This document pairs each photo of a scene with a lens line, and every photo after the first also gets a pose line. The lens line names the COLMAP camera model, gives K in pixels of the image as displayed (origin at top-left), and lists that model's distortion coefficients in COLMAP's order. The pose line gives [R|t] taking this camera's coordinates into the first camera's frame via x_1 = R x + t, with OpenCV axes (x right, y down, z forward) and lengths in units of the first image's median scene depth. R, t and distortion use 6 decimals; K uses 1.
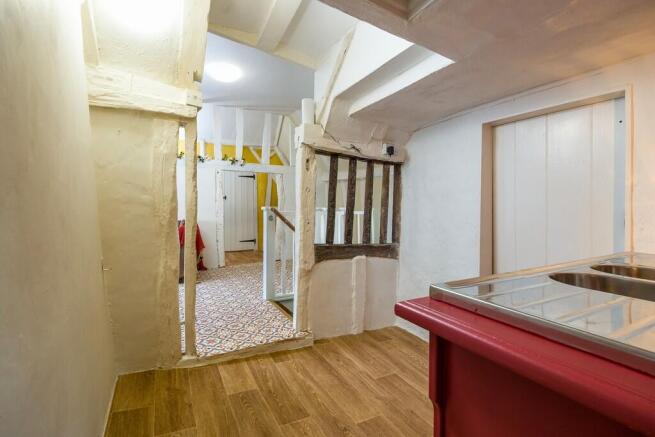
lens RADIAL K [[288.9, 0, 327.4], [0, 288.9, 212.7], [0, 0, 1]] dist [0.001496, -0.000755]
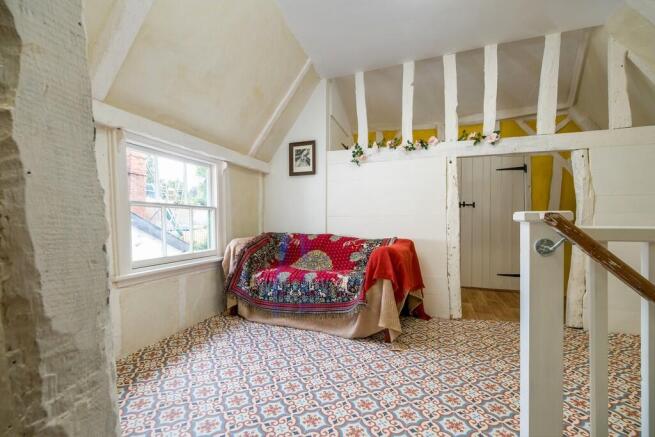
lens RADIAL K [[302.8, 0, 330.5], [0, 302.8, 220.1], [0, 0, 1]] dist [0.011509, -0.002508]
pose [[0.662295, -0.004051, -0.749232, -0.067685], [-0.011560, 0.999811, -0.015624, -0.002138], [0.749154, 0.019009, 0.662123, 0.390595]]
